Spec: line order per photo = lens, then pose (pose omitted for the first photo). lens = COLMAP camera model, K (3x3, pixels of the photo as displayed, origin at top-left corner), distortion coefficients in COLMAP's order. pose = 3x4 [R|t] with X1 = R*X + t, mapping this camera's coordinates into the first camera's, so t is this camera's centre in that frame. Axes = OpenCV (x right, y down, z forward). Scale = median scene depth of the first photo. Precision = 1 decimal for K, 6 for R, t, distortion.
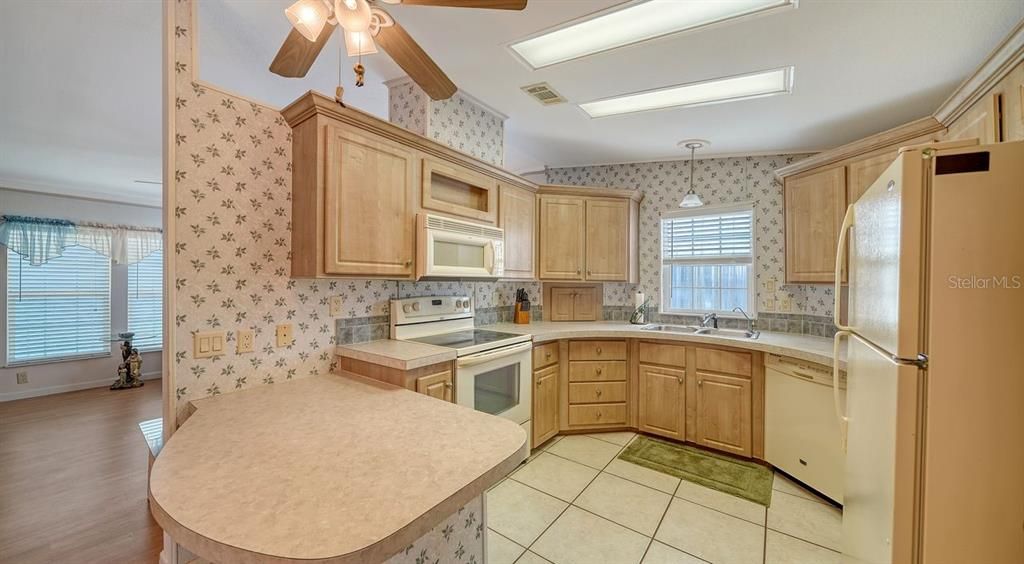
lens RADIAL K [[357.0, 0, 514.0], [0, 357.0, 279.5], [0, 0, 1]] dist [0.001673, 0.000040]
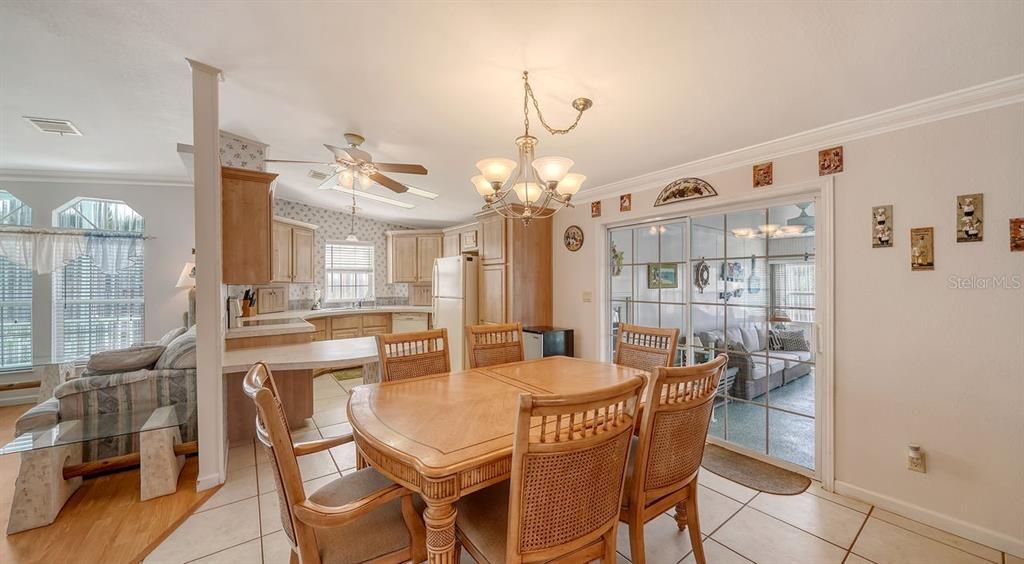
lens RADIAL K [[357.0, 0, 512.4], [0, 357.0, 281.4], [0, 0, 1]] dist [0.001673, 0.000040]
pose [[0.300457, -0.008591, 0.953757, -1.040479], [0.006439, 0.999955, 0.006979, -0.006418], [-0.953773, 0.004045, 0.300499, -0.347001]]
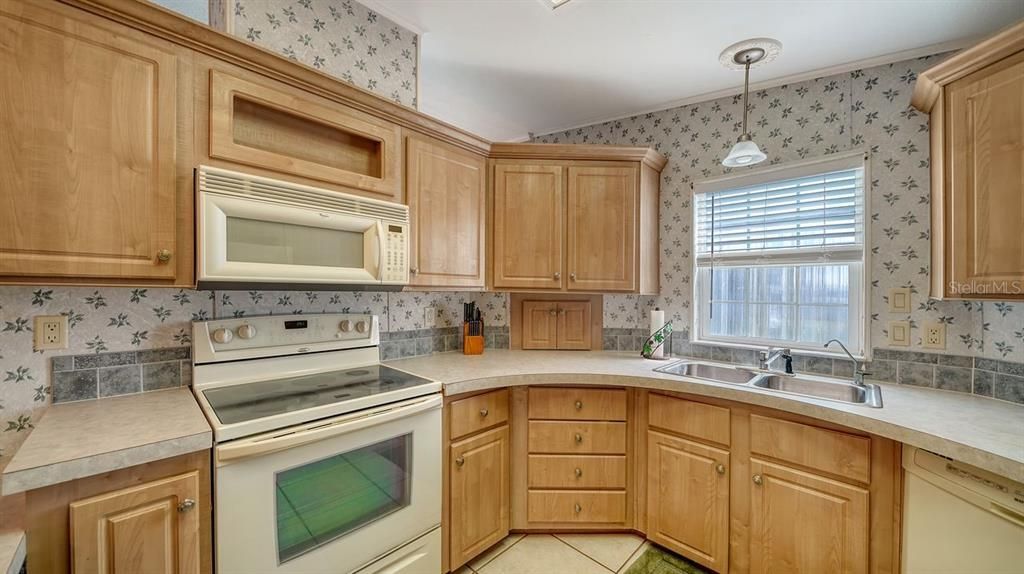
lens RADIAL K [[356.2, 0, 502.8], [0, 356.2, 291.4], [0, 0, 1]] dist [-0.001589, -0.000339]
pose [[0.988685, 0.003668, -0.149964, 0.202049], [-0.002888, 0.999981, 0.005423, 0.001575], [0.149981, -0.004929, 0.988677, 0.379826]]
